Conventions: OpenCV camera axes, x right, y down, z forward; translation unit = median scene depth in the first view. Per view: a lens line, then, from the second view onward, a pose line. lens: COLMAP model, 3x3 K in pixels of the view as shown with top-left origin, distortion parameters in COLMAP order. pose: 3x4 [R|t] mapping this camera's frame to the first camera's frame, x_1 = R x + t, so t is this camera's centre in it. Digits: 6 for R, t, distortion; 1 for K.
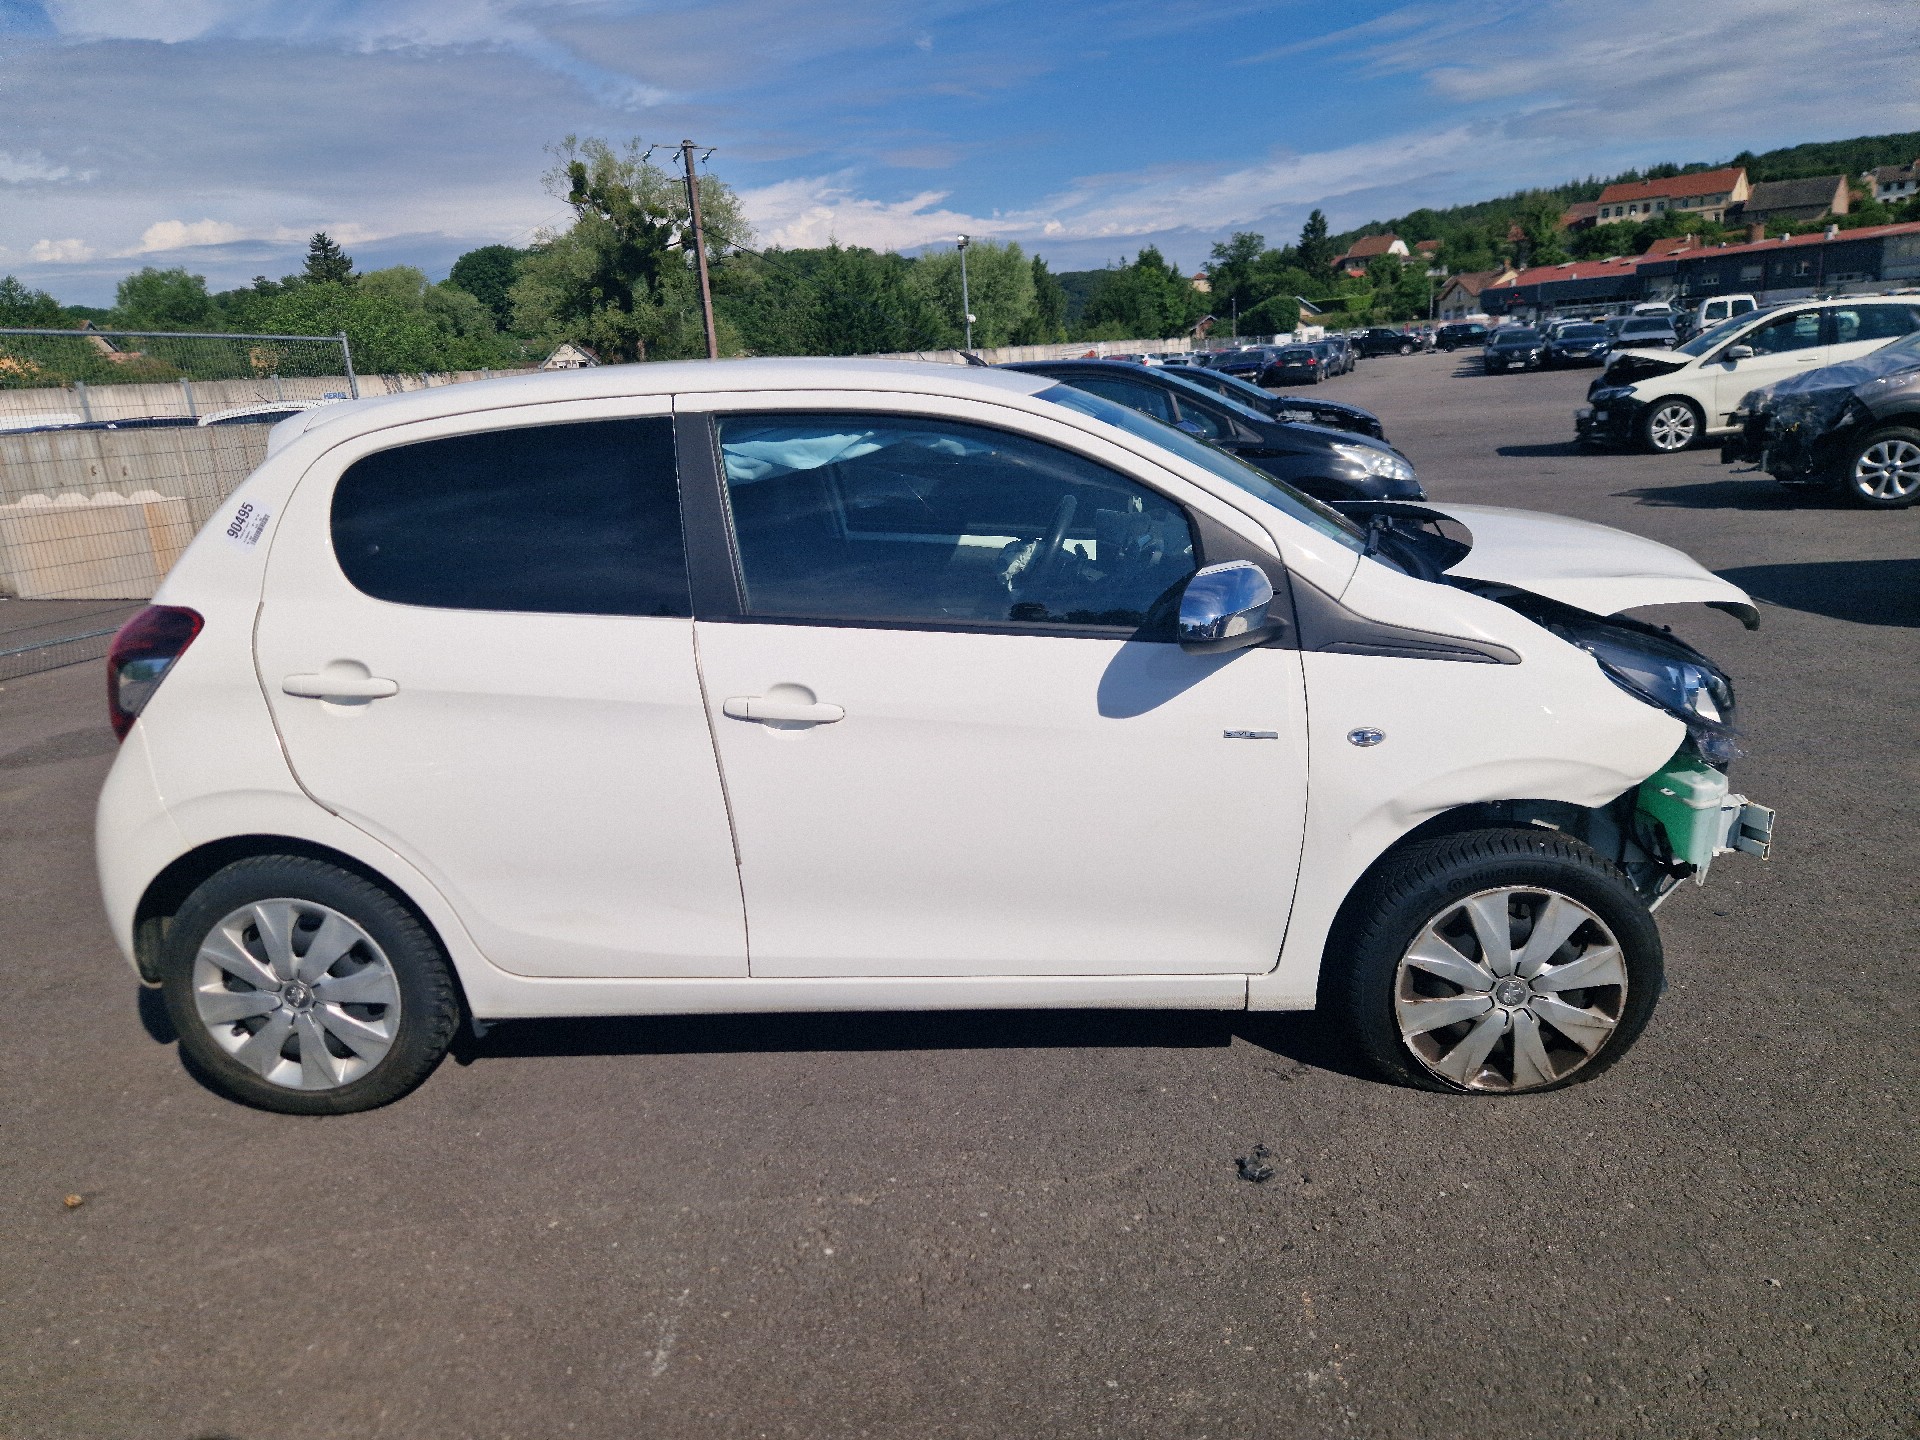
lens RADIAL K [[1313.3, 0, 960.0], [0, 1313.3, 720.0], [0, 0, 1]] dist [0.083969, -0.070545]
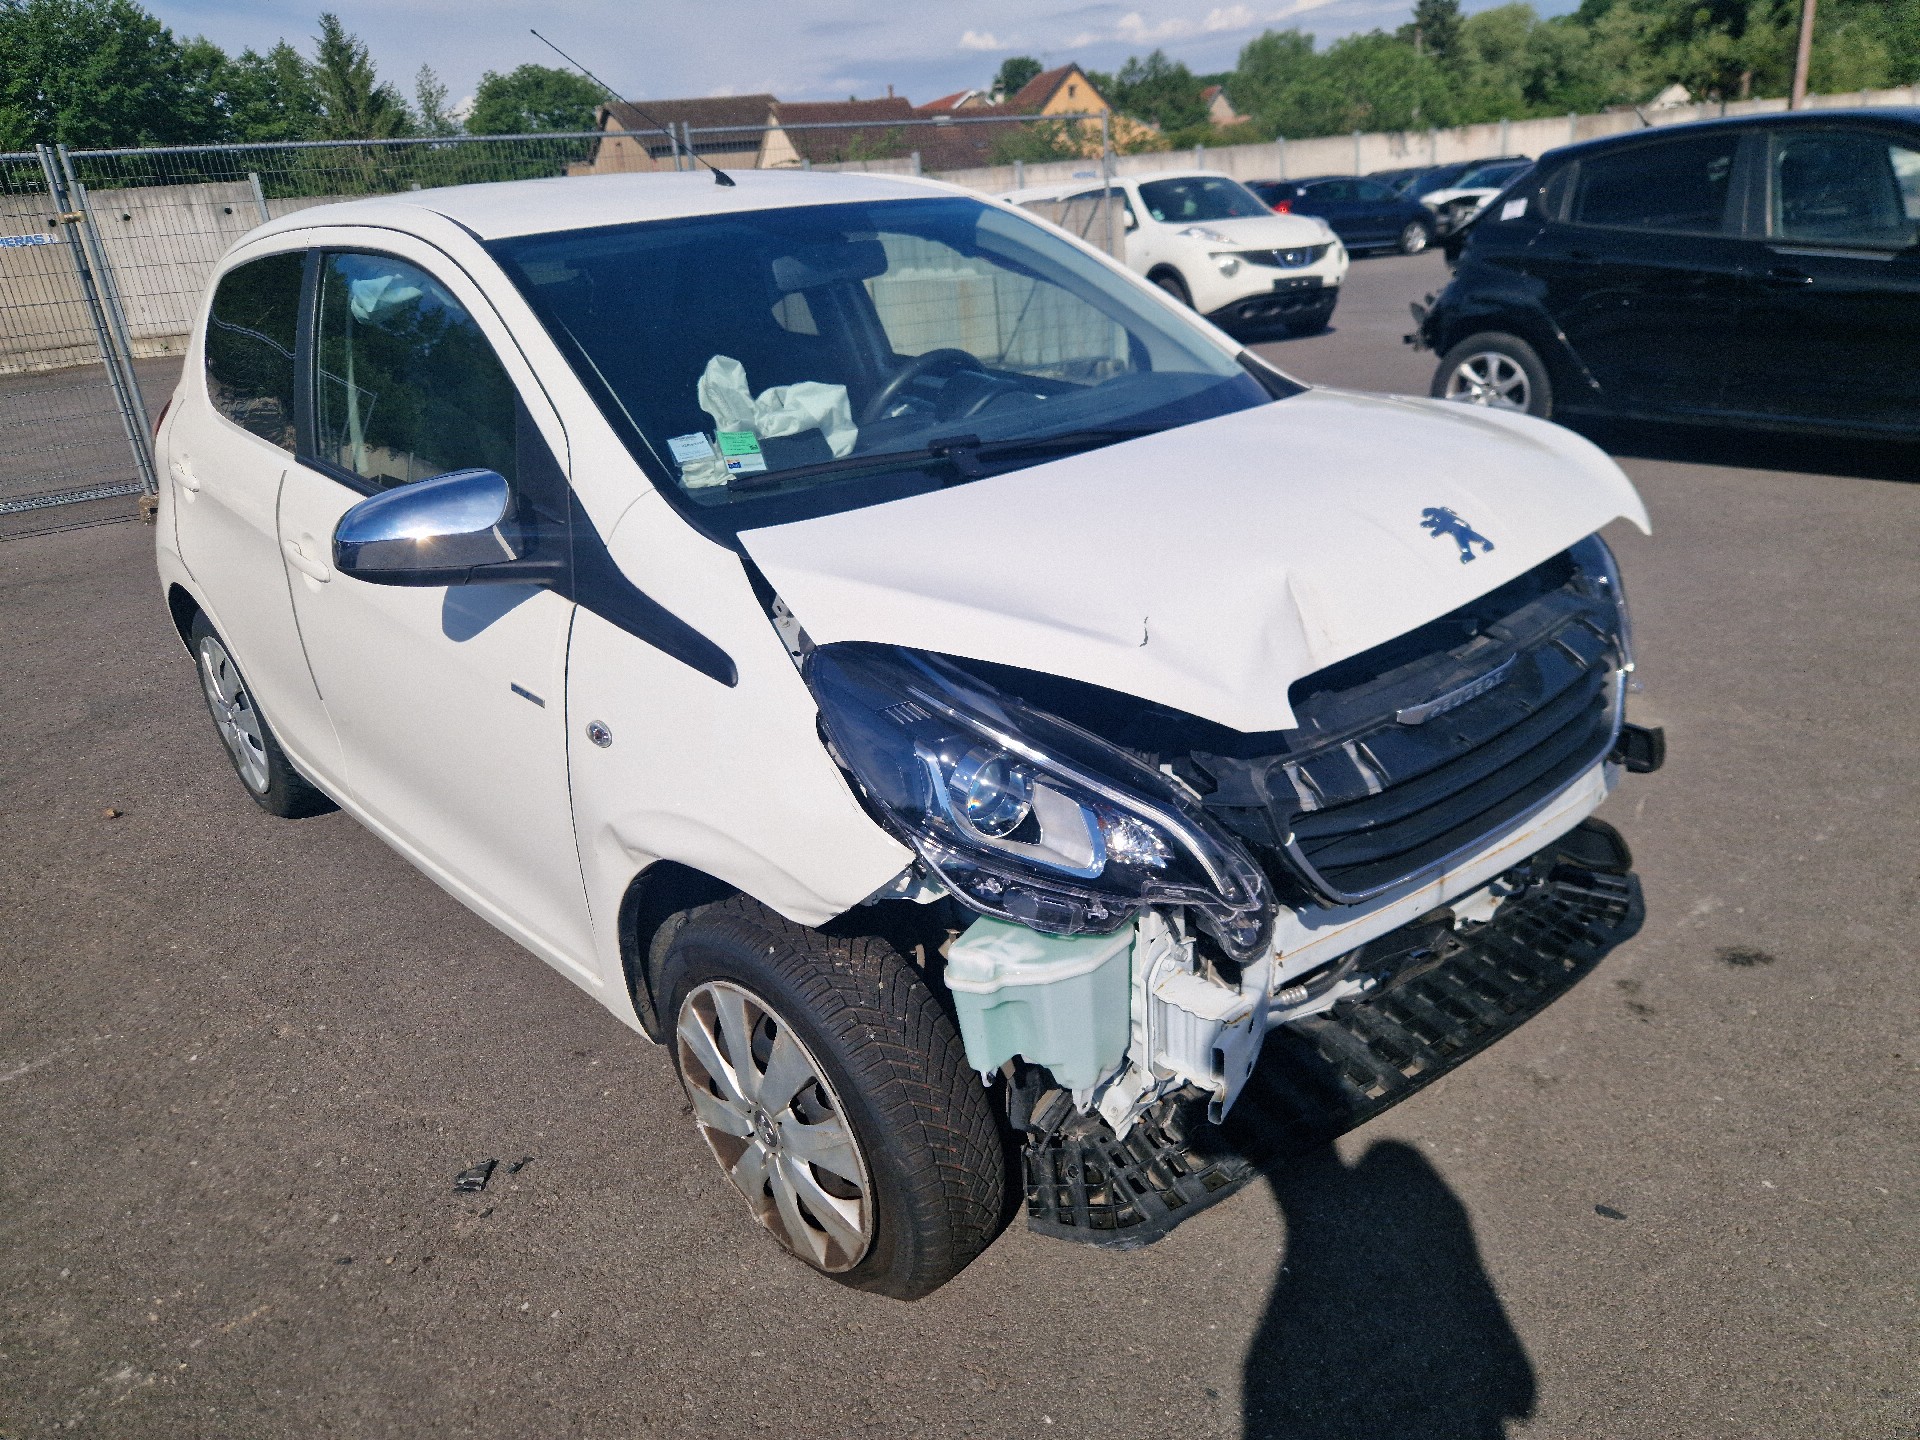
lens RADIAL K [[1322.2, 0, 981.3], [0, 1322.2, 717.7], [0, 0, 1]] dist [0.059158, -0.051549]
pose [[0.733292, 0.250532, -0.632073, 0.103759], [-0.143610, 0.965735, 0.216177, -0.021051], [0.664575, -0.067749, 0.744144, 0.064350]]
